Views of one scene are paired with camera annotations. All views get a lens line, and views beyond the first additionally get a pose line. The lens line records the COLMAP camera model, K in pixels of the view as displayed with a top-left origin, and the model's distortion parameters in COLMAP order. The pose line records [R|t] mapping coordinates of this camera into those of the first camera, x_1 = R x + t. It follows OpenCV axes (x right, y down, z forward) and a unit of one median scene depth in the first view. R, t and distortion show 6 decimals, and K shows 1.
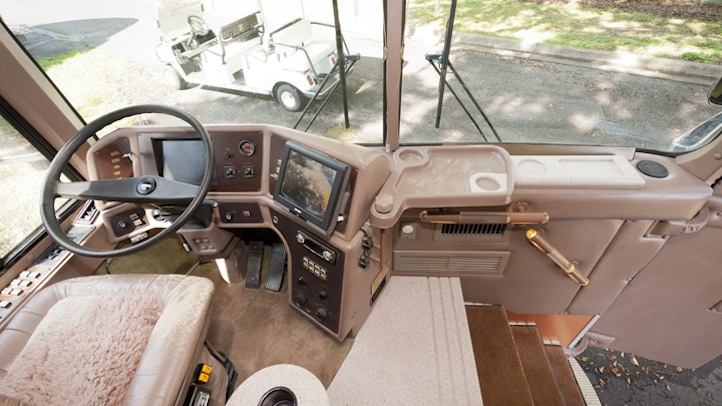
lens RADIAL K [[327.9, 0, 361.0], [0, 327.9, 203.0], [0, 0, 1]] dist [-0.001264, -0.001440]
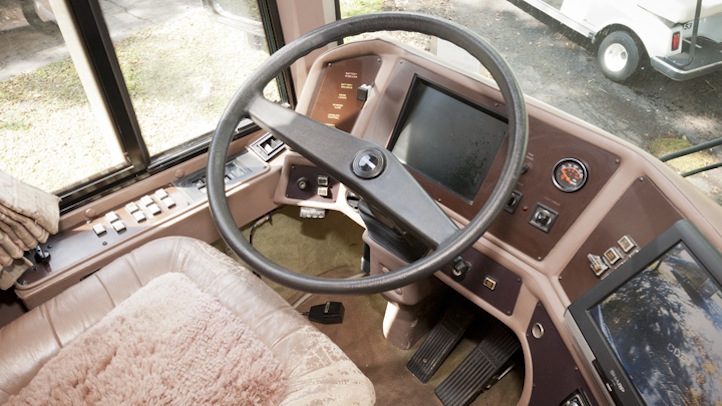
lens RADIAL K [[518.4, 0, 361.0], [0, 518.4, 203.0], [0, 0, 1]] dist [0.003719, -0.001225]
pose [[0.752643, 0.495231, -0.433907, -0.231112], [-0.484890, 0.862712, 0.143563, -0.094709], [0.445434, 0.102346, 0.889446, 0.221683]]
